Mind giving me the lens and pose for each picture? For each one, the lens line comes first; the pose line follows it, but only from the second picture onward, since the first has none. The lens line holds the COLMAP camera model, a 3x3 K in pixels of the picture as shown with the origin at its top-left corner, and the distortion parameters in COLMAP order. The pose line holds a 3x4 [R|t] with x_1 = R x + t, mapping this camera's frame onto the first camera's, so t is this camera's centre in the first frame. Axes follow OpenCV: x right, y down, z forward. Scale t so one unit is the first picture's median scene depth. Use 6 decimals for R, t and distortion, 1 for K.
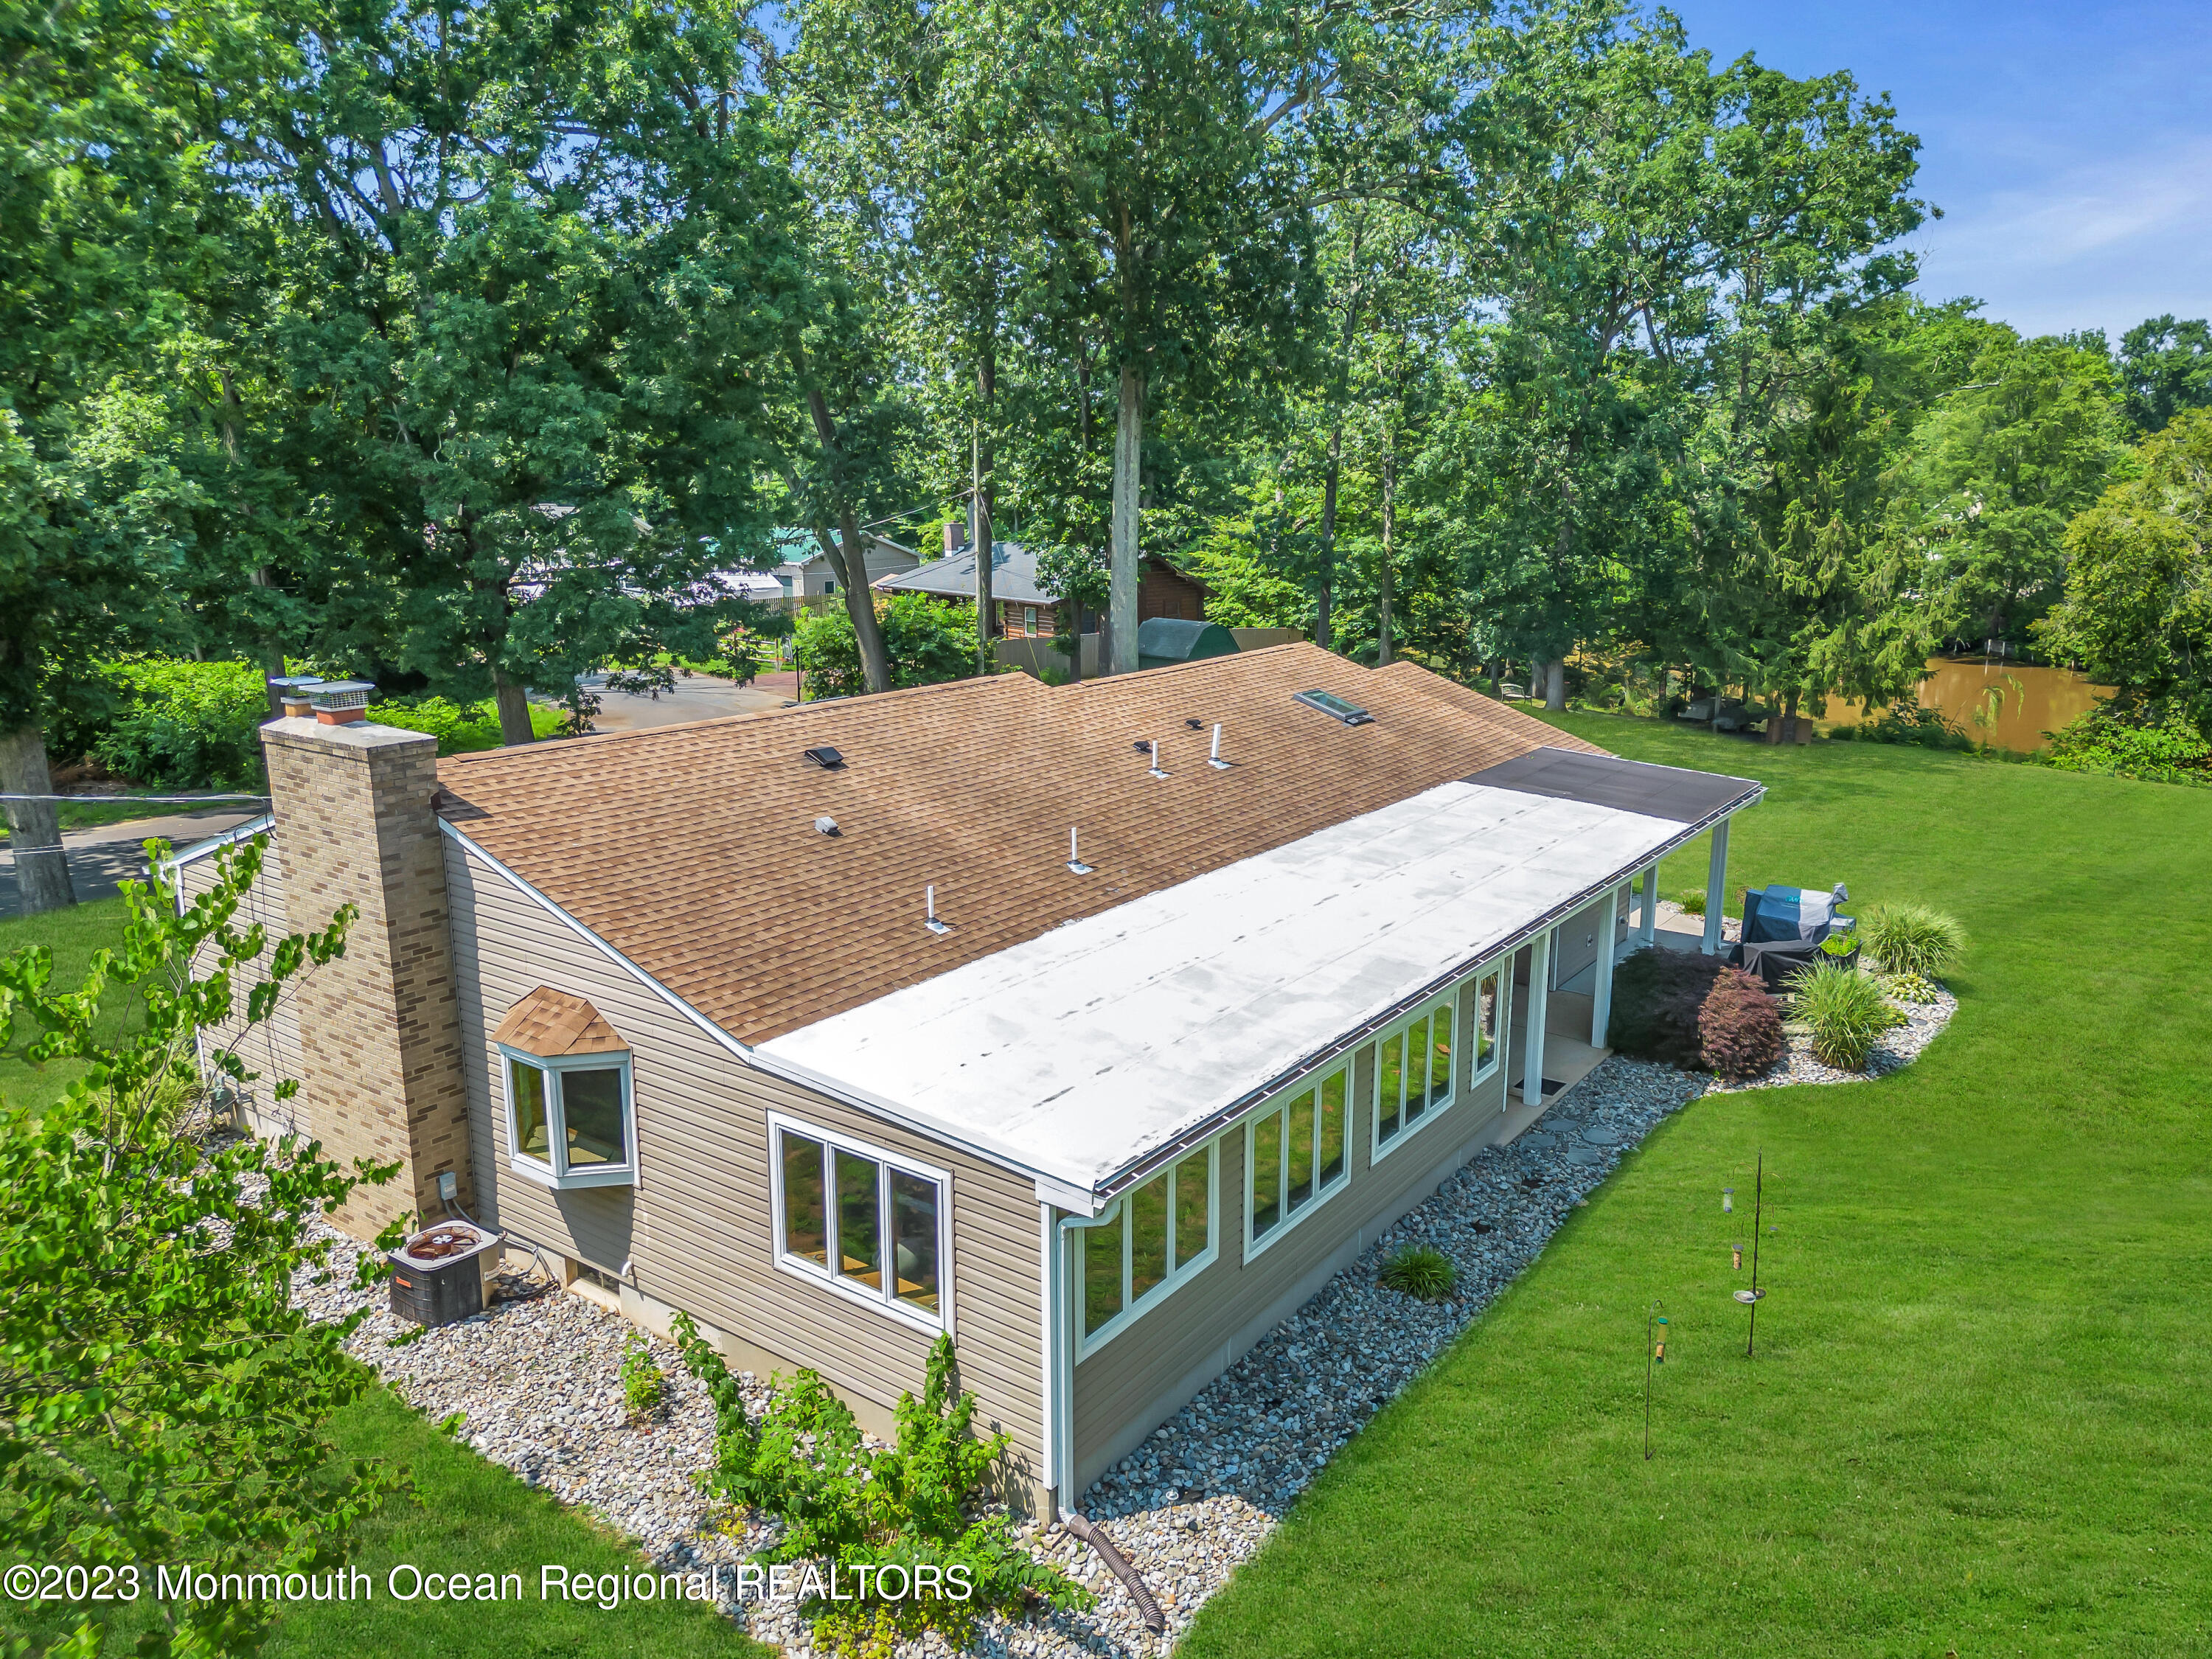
lens RADIAL K [[1555.0, 0, 1106.0], [0, 1555.0, 829.5], [0, 0, 1]] dist [0.080897, -0.102088]
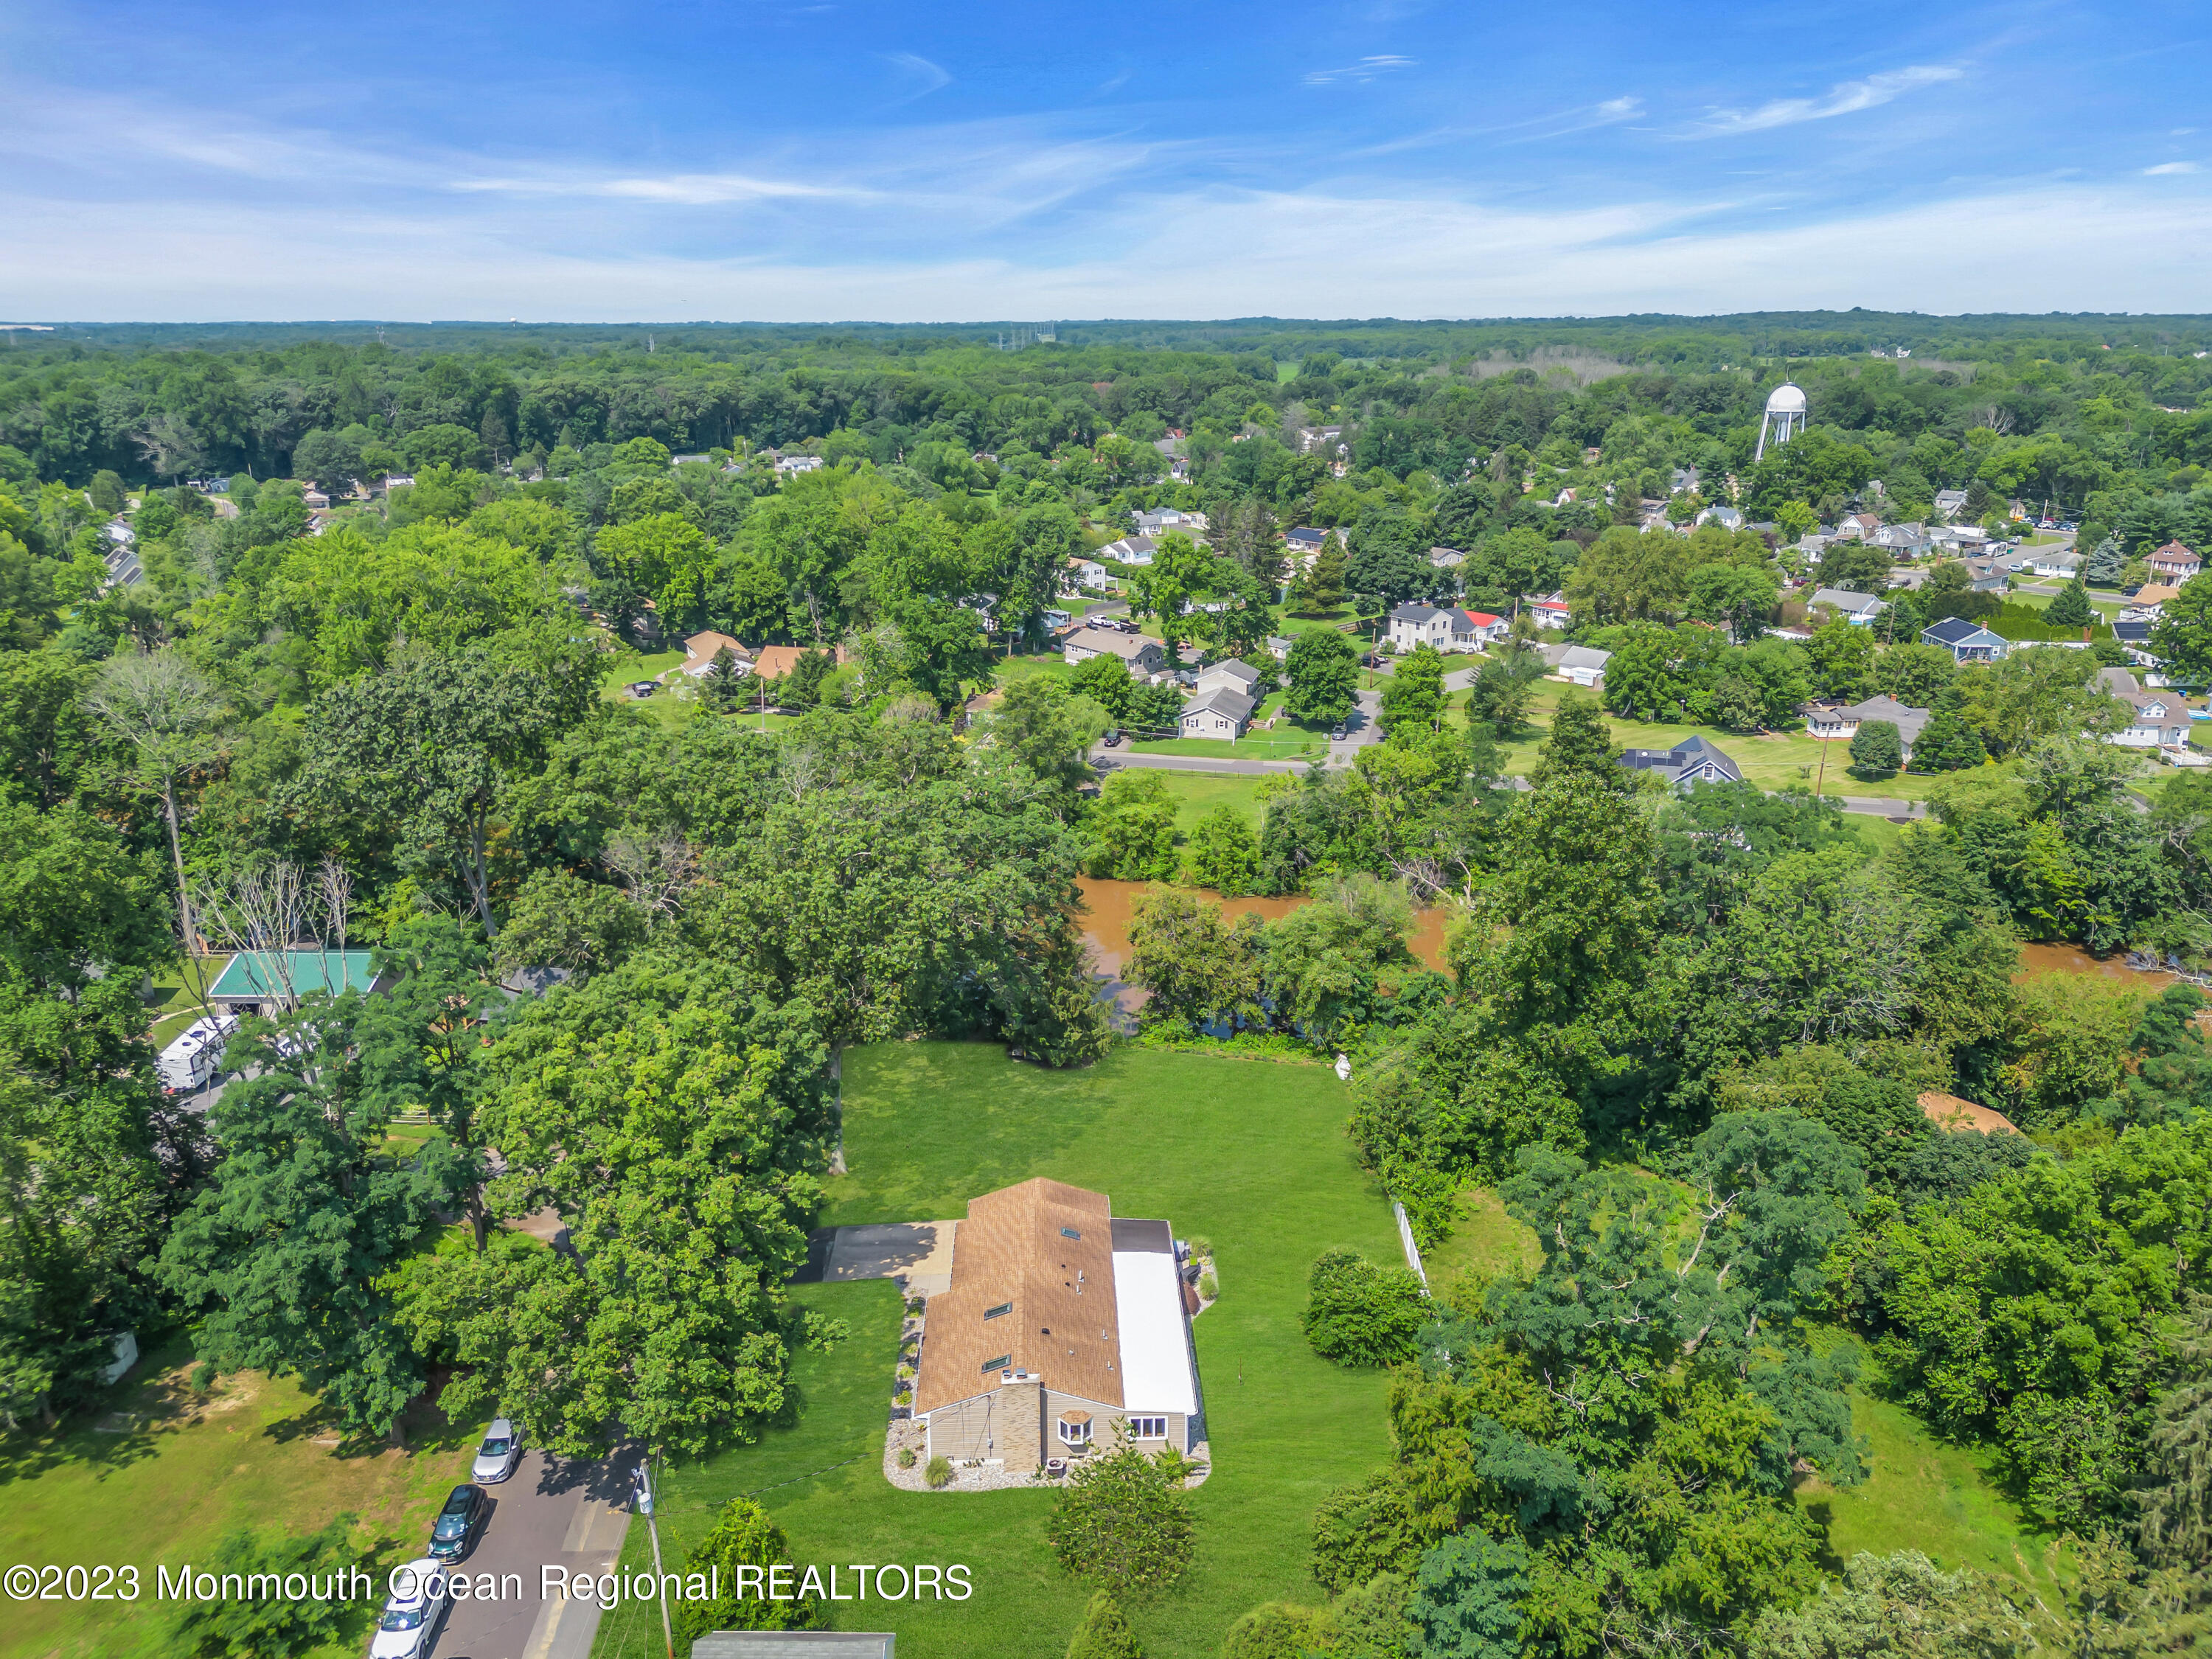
lens RADIAL K [[1562.1, 0, 1106.0], [0, 1562.1, 829.5], [0, 0, 1]] dist [0.086932, -0.106048]
pose [[0.782744, -0.194730, 0.591093, -3.535209], [0.140900, 0.980575, 0.136457, -2.972888], [-0.606184, -0.023526, 0.794977, -3.863889]]
